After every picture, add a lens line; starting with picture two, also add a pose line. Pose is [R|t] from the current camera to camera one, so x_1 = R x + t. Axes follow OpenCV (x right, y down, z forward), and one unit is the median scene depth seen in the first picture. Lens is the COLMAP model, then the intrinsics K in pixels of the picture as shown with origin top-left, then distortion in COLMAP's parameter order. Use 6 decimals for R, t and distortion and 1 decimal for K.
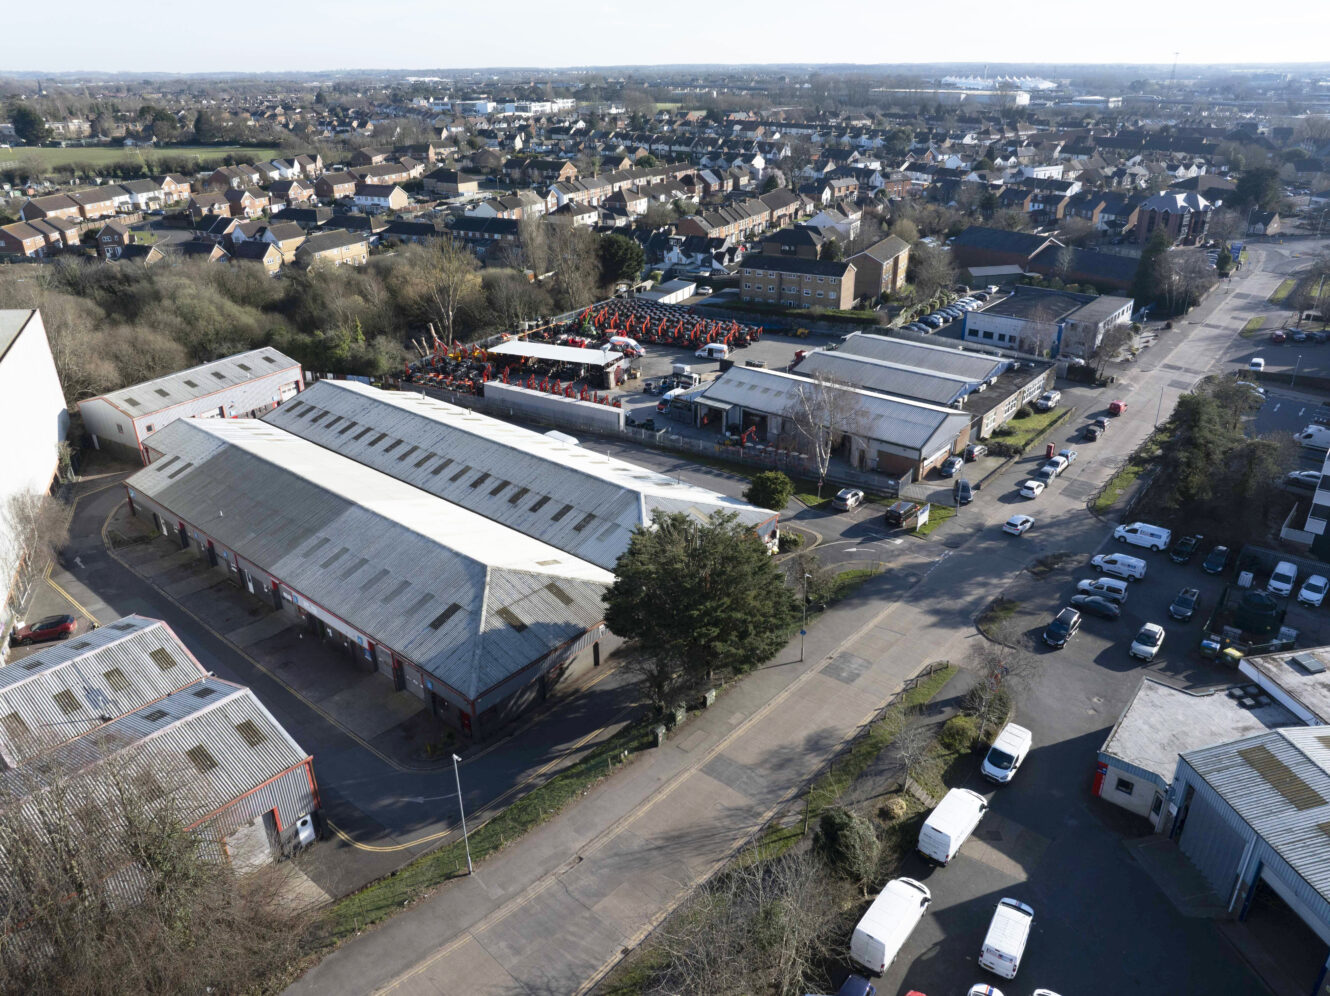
lens RADIAL K [[891.7, 0, 665.0], [0, 891.7, 498.0], [0, 0, 1]] dist [-0.053249, 0.031547]
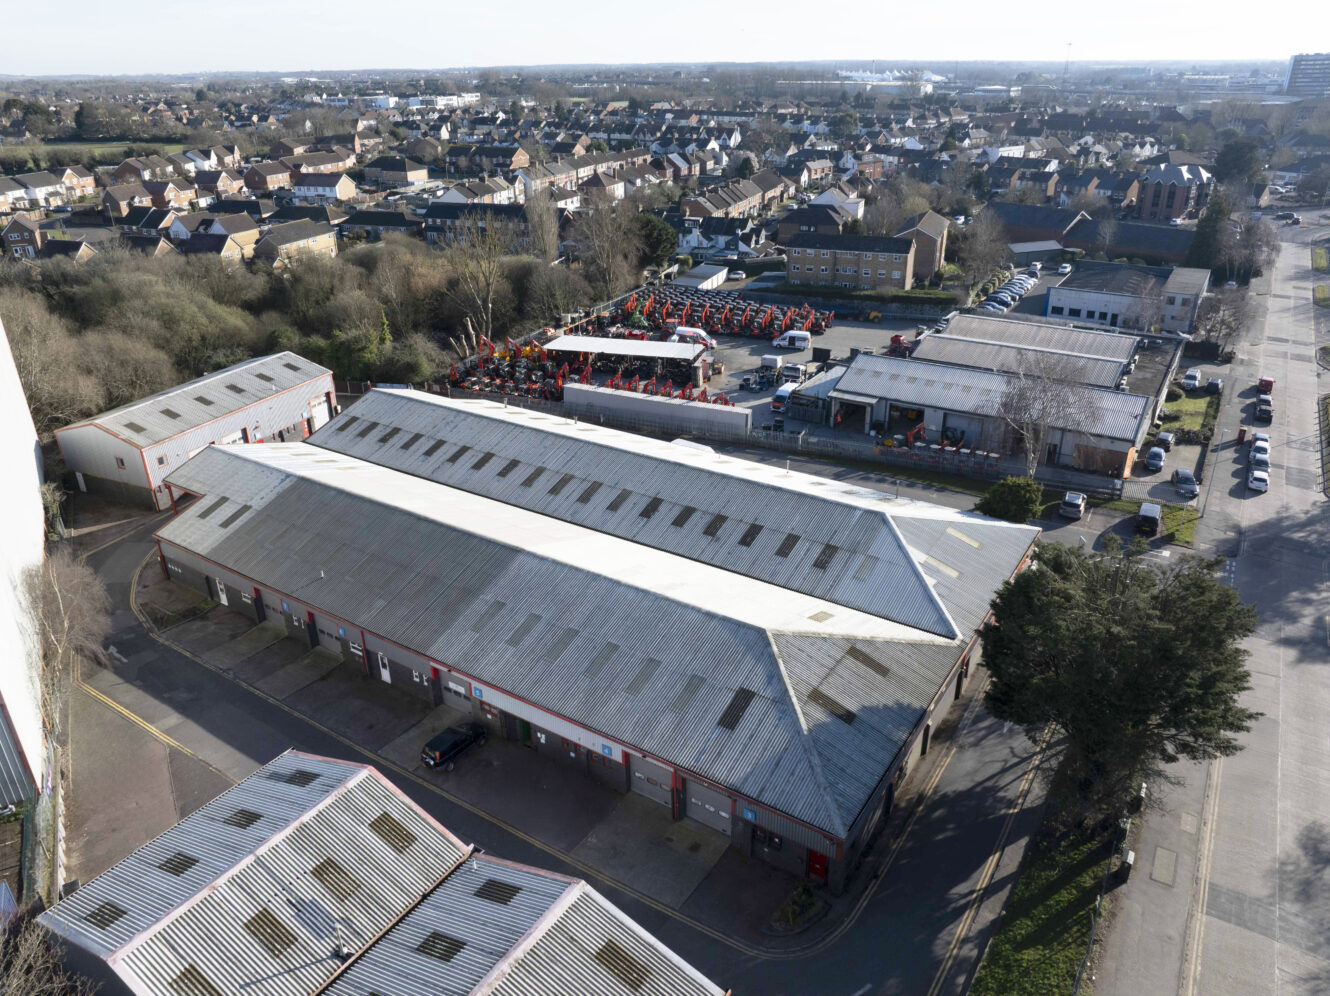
lens RADIAL K [[891.7, 0, 665.0], [0, 891.7, 498.0], [0, 0, 1]] dist [-0.053249, 0.031547]
pose [[0.992785, -0.054783, 0.106666, -0.165457], [0.054722, 0.998495, 0.003501, -0.017978], [-0.106697, 0.002362, 0.994289, 0.134348]]
